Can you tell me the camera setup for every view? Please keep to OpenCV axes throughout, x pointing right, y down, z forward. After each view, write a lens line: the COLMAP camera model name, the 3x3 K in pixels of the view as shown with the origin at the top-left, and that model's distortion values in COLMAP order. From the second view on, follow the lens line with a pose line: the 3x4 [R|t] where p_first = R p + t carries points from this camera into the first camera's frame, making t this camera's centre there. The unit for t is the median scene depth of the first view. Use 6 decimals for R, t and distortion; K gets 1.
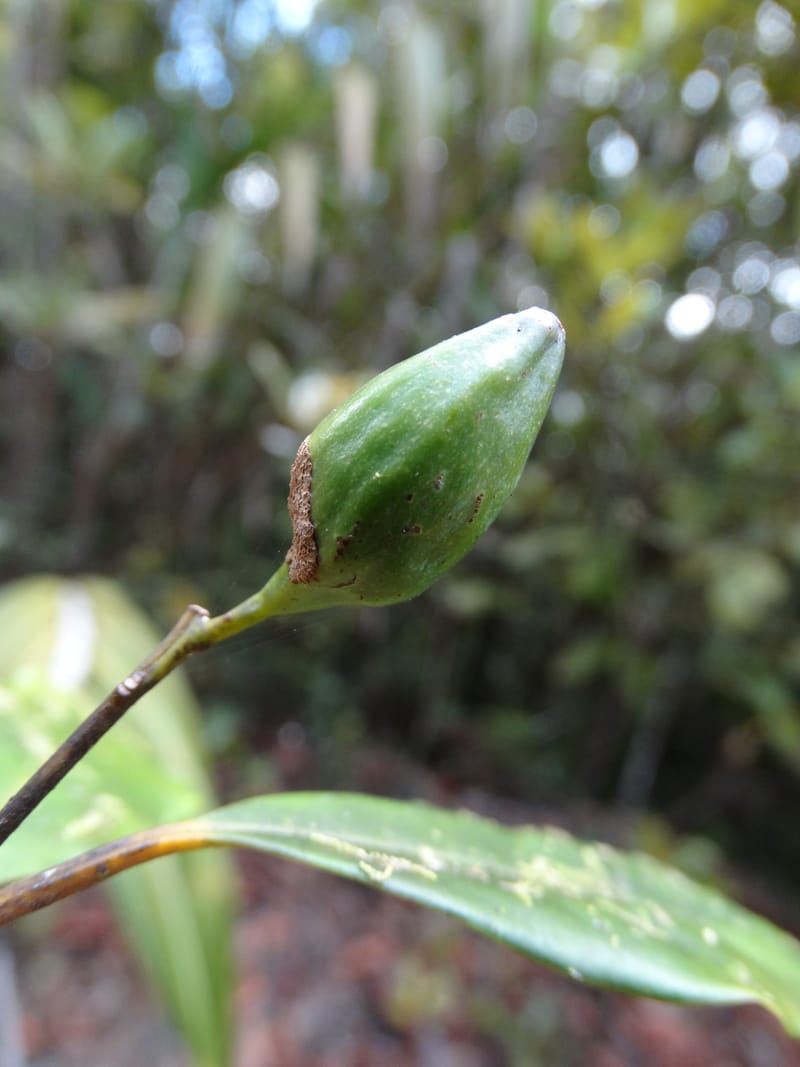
lens RADIAL K [[789.0, 0, 401.4], [0, 789.0, 528.2], [0, 0, 1]] dist [-0.008981, -0.002768]
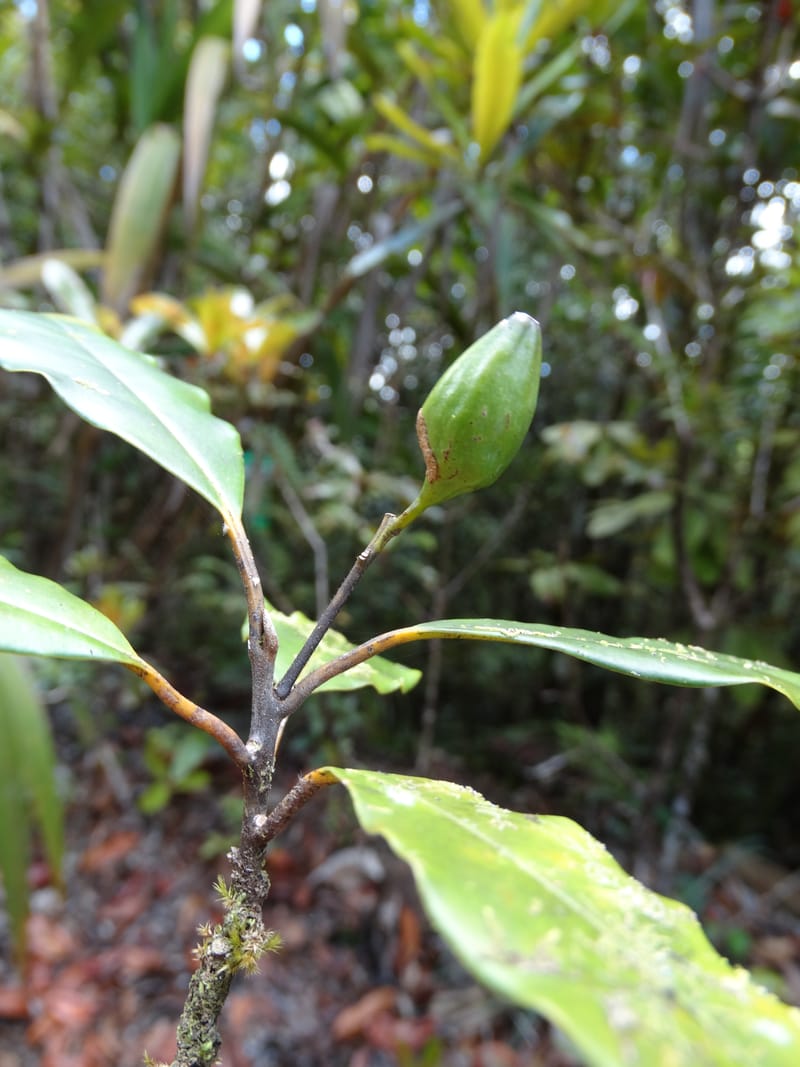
lens RADIAL K [[797.4, 0, 397.8], [0, 797.4, 532.8], [0, 0, 1]] dist [-0.000541, -0.000264]
pose [[0.940786, -0.220672, -0.257344, 0.290216], [0.220075, 0.974974, -0.031498, 0.252257], [0.257855, -0.027002, 0.965806, -1.014544]]
